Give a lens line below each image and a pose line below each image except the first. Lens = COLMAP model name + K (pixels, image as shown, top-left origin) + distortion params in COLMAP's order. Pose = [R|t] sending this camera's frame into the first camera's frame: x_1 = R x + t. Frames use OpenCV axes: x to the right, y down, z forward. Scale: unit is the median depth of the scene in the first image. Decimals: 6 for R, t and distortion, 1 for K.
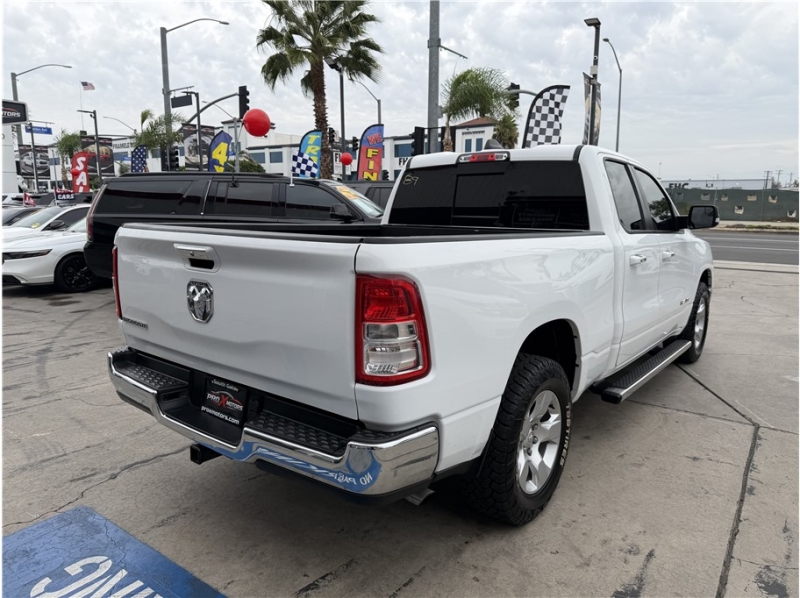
lens RADIAL K [[556.4, 0, 399.5], [0, 556.4, 296.8], [0, 0, 1]] dist [0.023689, -0.034535]
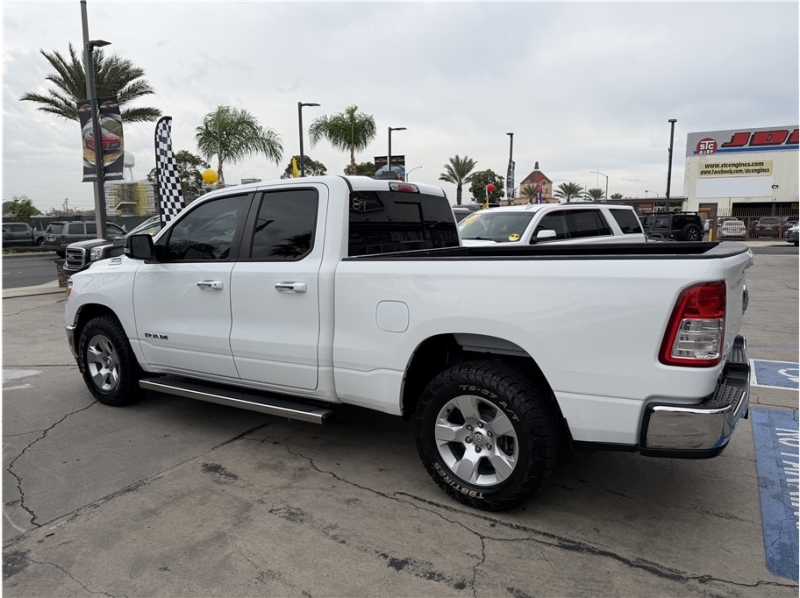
lens RADIAL K [[556.4, 0, 399.3], [0, 556.4, 303.7], [0, 0, 1]] dist [0.023689, -0.034535]
pose [[-0.098560, -0.140260, 0.985197, -0.843015], [0.173530, 0.972426, 0.155802, -0.176861], [-0.979884, 0.186317, -0.071503, 0.999036]]
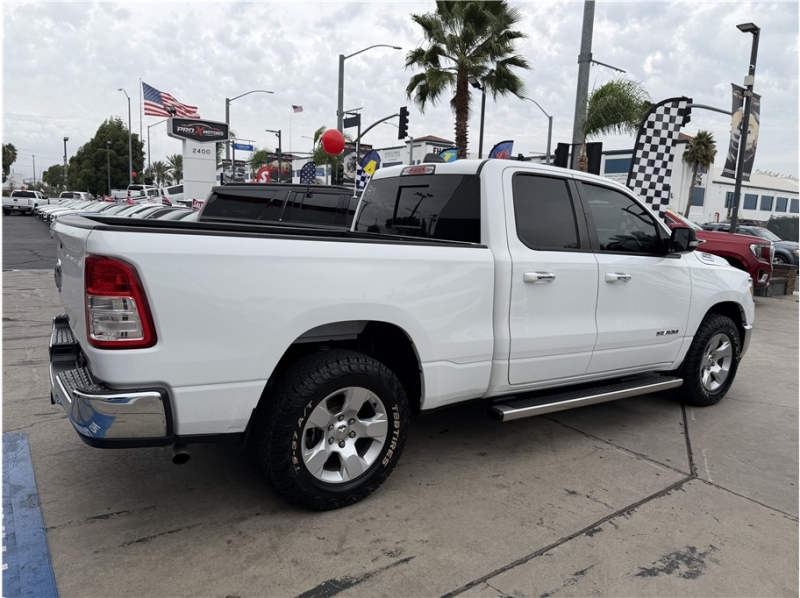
lens RADIAL K [[556.4, 0, 400.0], [0, 556.4, 295.6], [0, 0, 1]] dist [0.023689, -0.034535]
pose [[0.951319, 0.080127, -0.297609, 0.393757], [-0.089453, 0.995831, -0.017829, 0.003530], [0.294940, 0.043583, 0.954521, 0.008464]]
